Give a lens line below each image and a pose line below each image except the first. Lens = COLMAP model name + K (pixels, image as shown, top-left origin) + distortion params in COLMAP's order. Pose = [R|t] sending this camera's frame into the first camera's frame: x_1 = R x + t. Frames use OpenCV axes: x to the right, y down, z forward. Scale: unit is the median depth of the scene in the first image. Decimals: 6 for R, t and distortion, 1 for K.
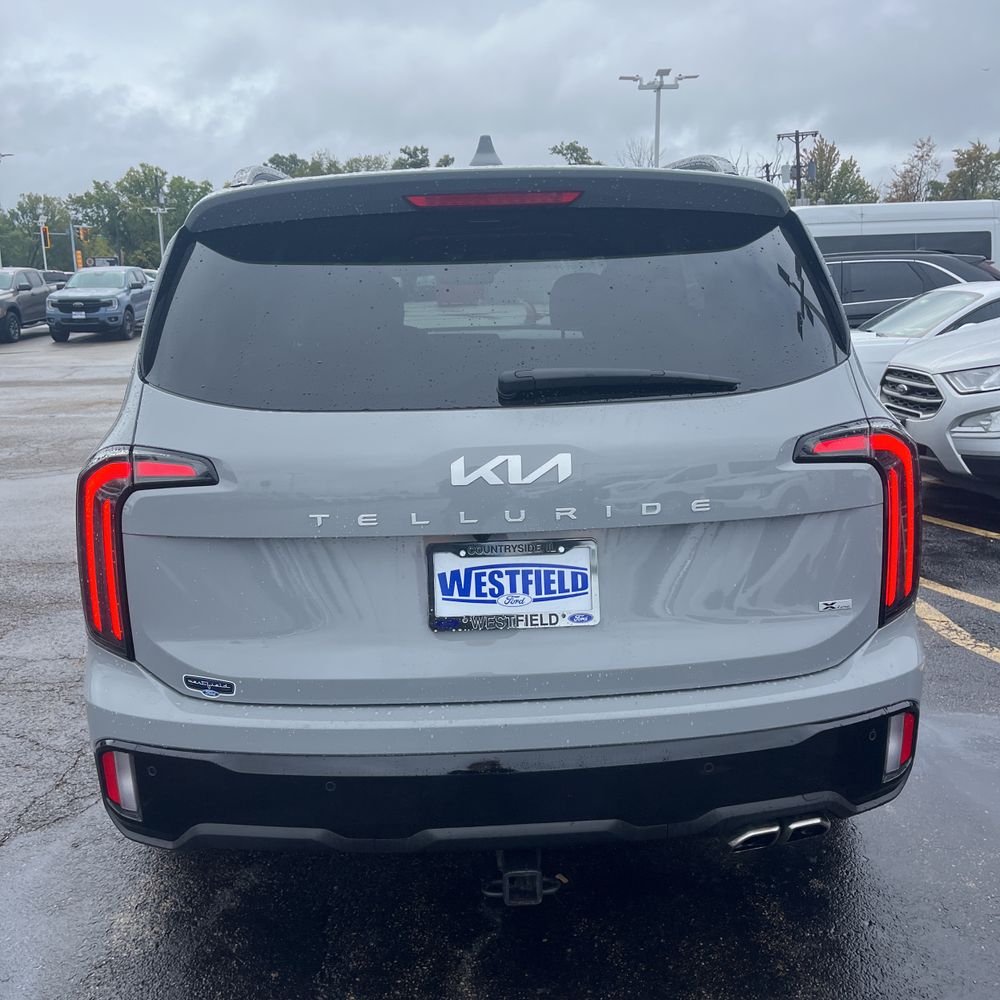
lens RADIAL K [[1012.6, 0, 500.4], [0, 1012.6, 504.4], [0, 0, 1]] dist [0.025033, 0.000000]
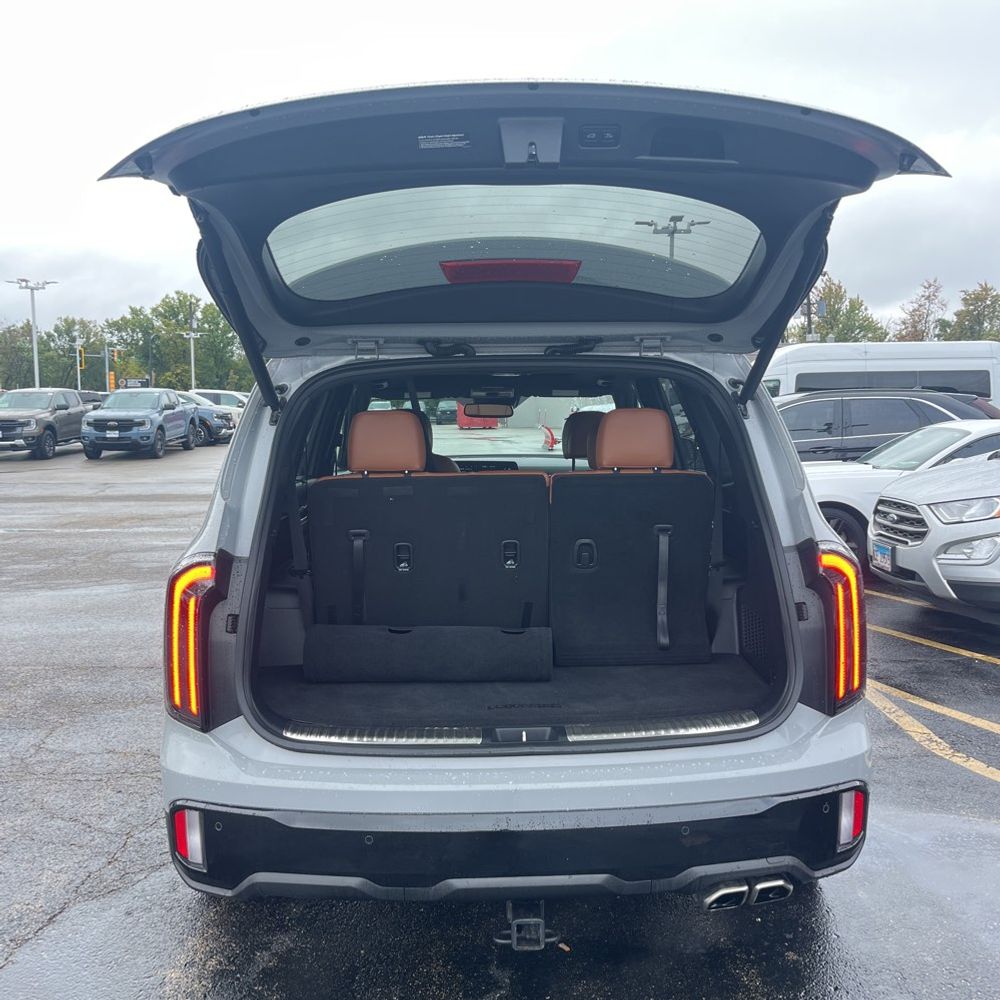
lens RADIAL K [[1012.6, 0, 513.4], [0, 1012.6, 505.8], [0, 0, 1]] dist [0.025033, 0.000000]
pose [[0.999842, 0.017026, -0.005066, 0.001854], [-0.017506, 0.992803, -0.118472, 0.019950], [0.003013, 0.118542, 0.992944, -0.179507]]
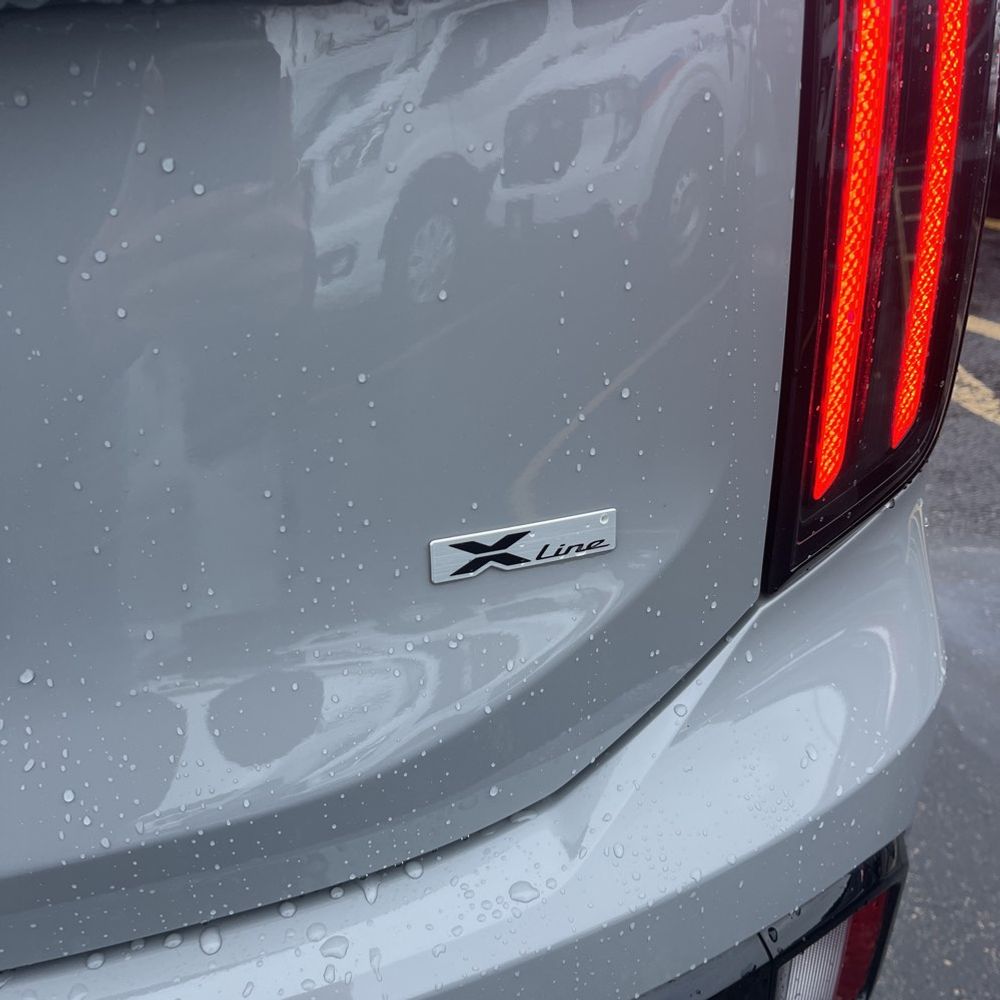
lens RADIAL K [[1012.6, 0, 500.2], [0, 1012.6, 506.6], [0, 0, 1]] dist [0.025033, 0.000000]
pose [[0.999656, -0.024687, 0.008833, 0.262840], [0.021369, 0.962304, 0.271134, 0.032455], [-0.015193, -0.270852, 0.962501, 0.663577]]
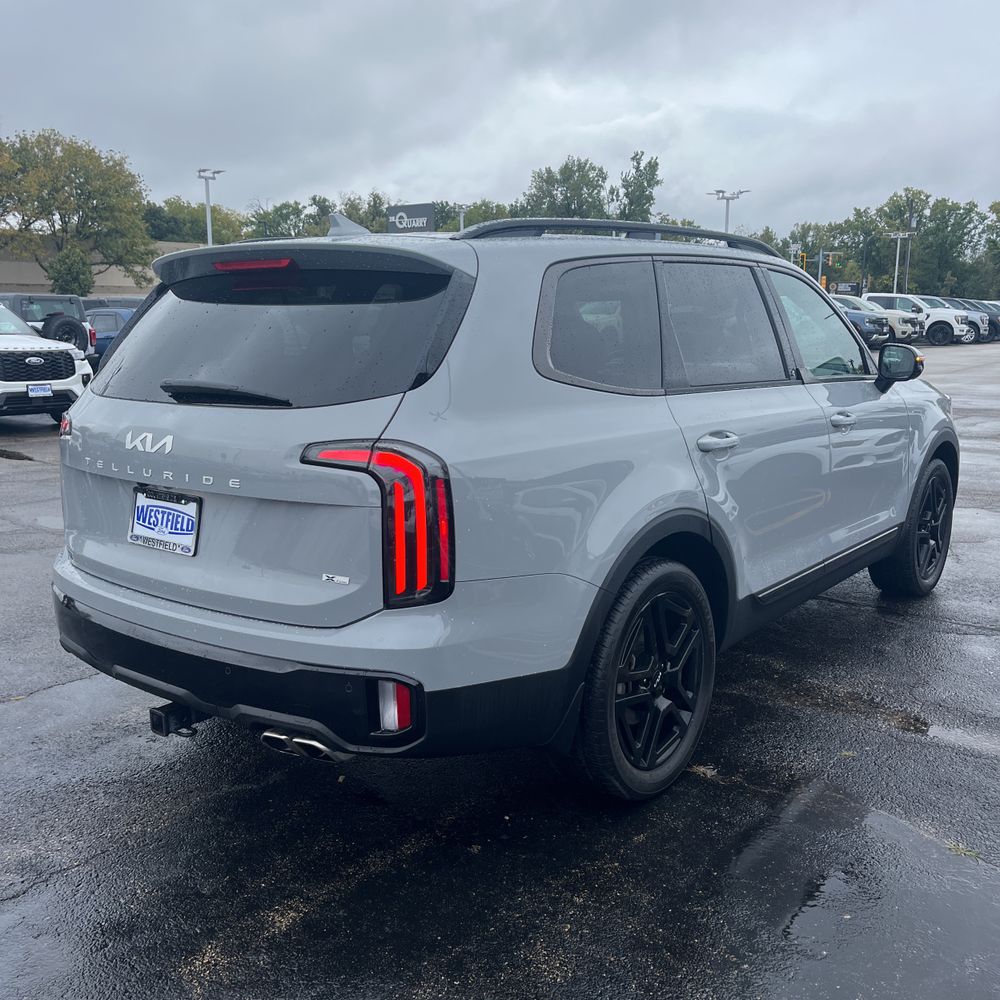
lens RADIAL K [[1012.6, 0, 498.1], [0, 1012.6, 515.3], [0, 0, 1]] dist [0.025033, 0.000000]
pose [[0.758686, 0.146808, -0.634700, 1.045341], [-0.154612, 0.987018, 0.043486, -0.055246], [0.632844, 0.065140, 0.771535, 0.111031]]
